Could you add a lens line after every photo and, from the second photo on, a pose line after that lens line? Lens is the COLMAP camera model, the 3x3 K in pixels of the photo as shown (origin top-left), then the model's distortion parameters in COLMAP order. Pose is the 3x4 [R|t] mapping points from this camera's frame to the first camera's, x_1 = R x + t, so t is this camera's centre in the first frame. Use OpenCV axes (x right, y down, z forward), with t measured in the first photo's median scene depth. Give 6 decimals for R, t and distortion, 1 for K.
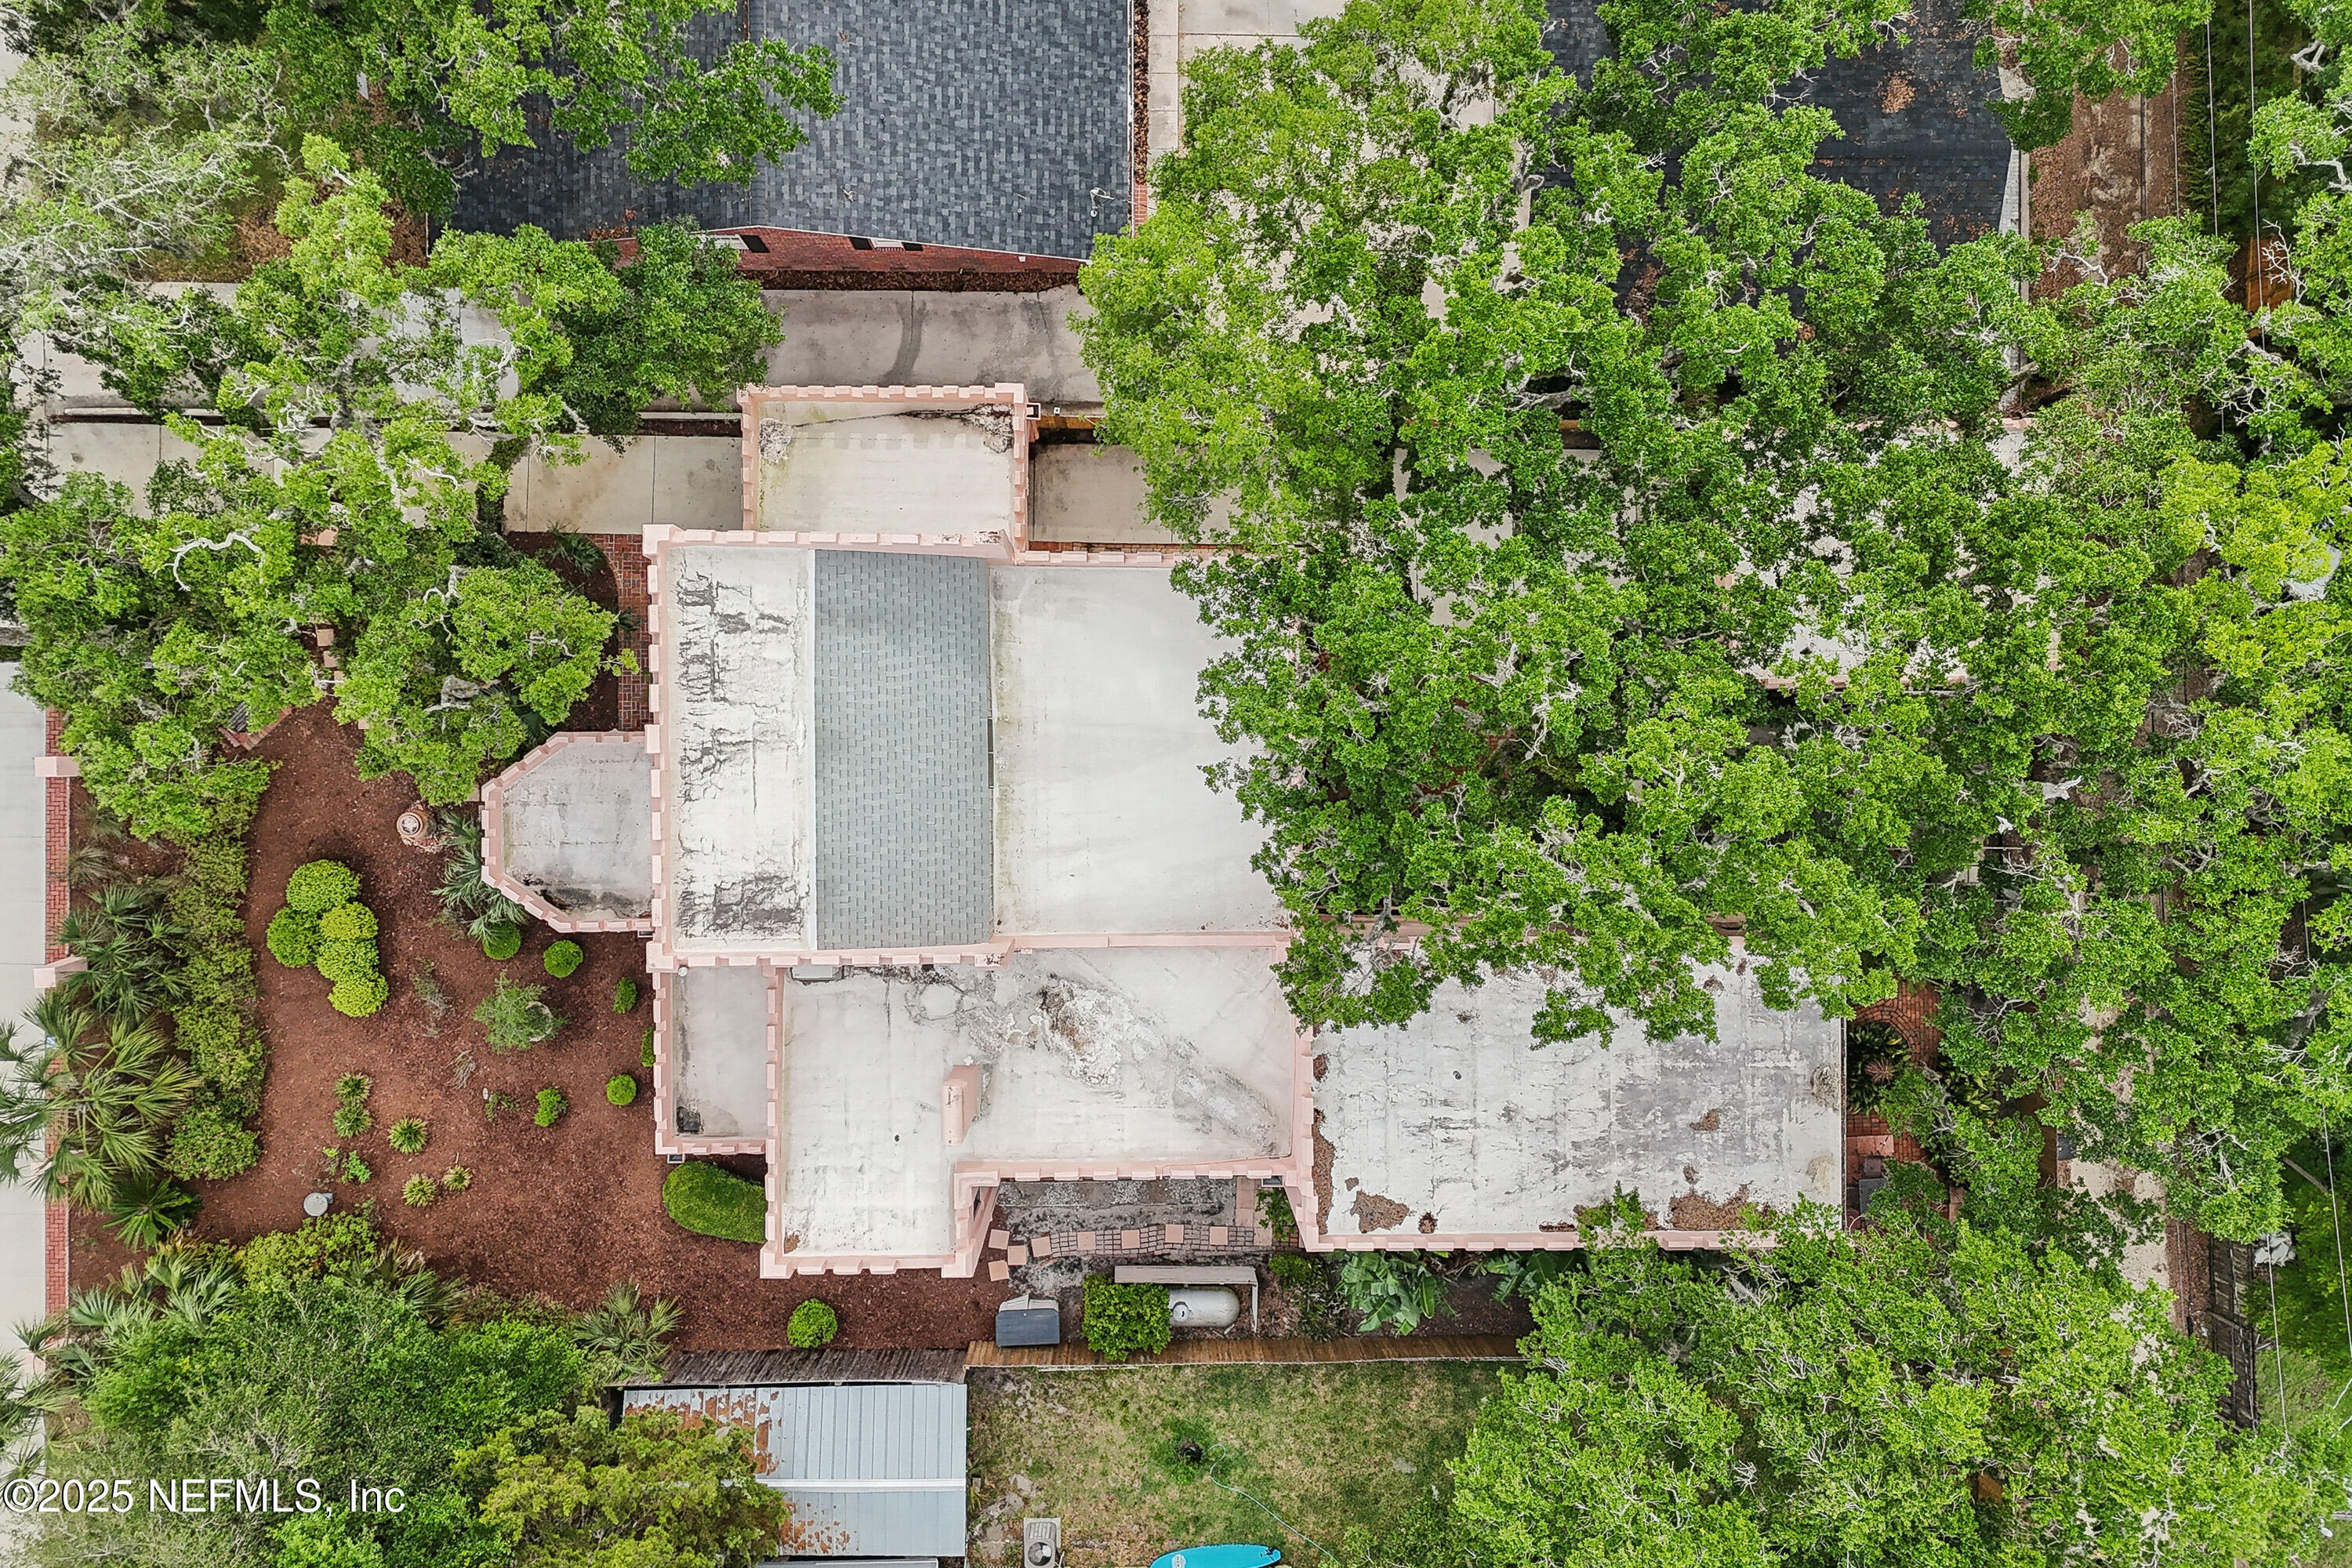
lens RADIAL K [[1755.0, 0, 1171.3], [0, 1755.0, 770.4], [0, 0, 1]] dist [0.035275, -0.007640]
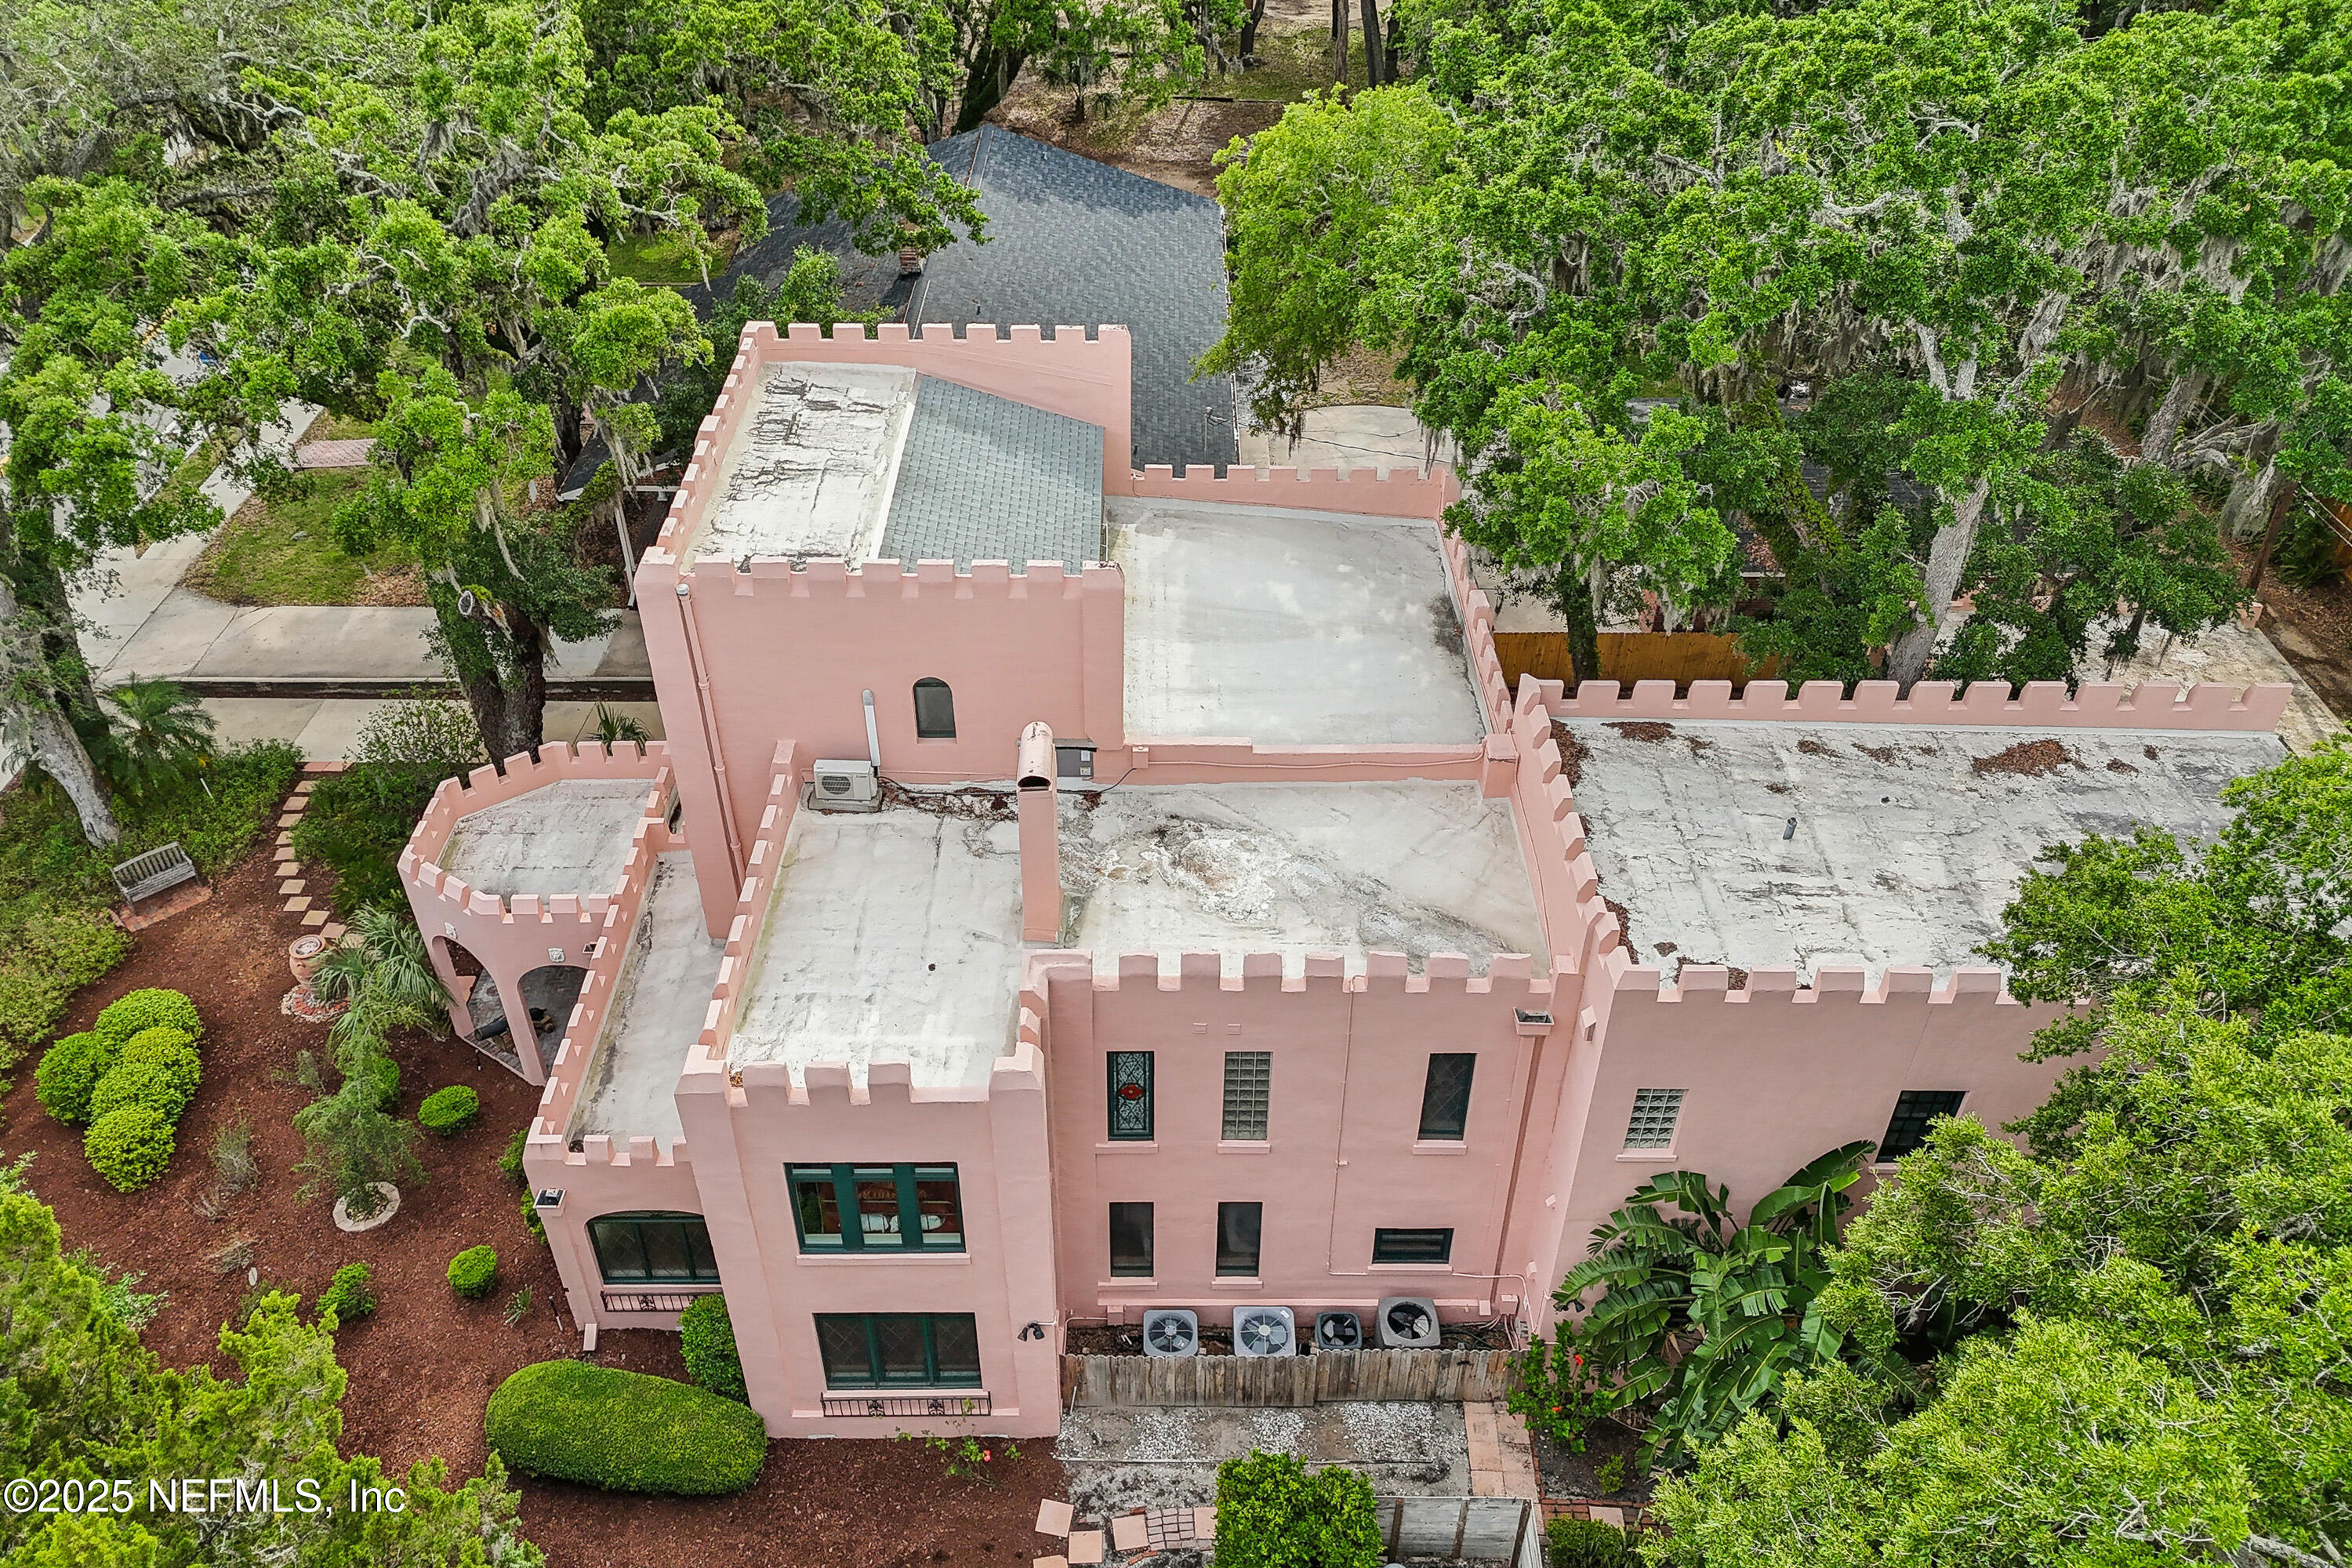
lens RADIAL K [[1755.0, 0, 1171.3], [0, 1755.0, 770.4], [0, 0, 1]] dist [0.035275, -0.007640]
pose [[0.999890, -0.012930, -0.007255, -0.063084], [0.002172, 0.611790, -0.791017, 0.666320], [0.014666, 0.790914, 0.611751, 0.552025]]
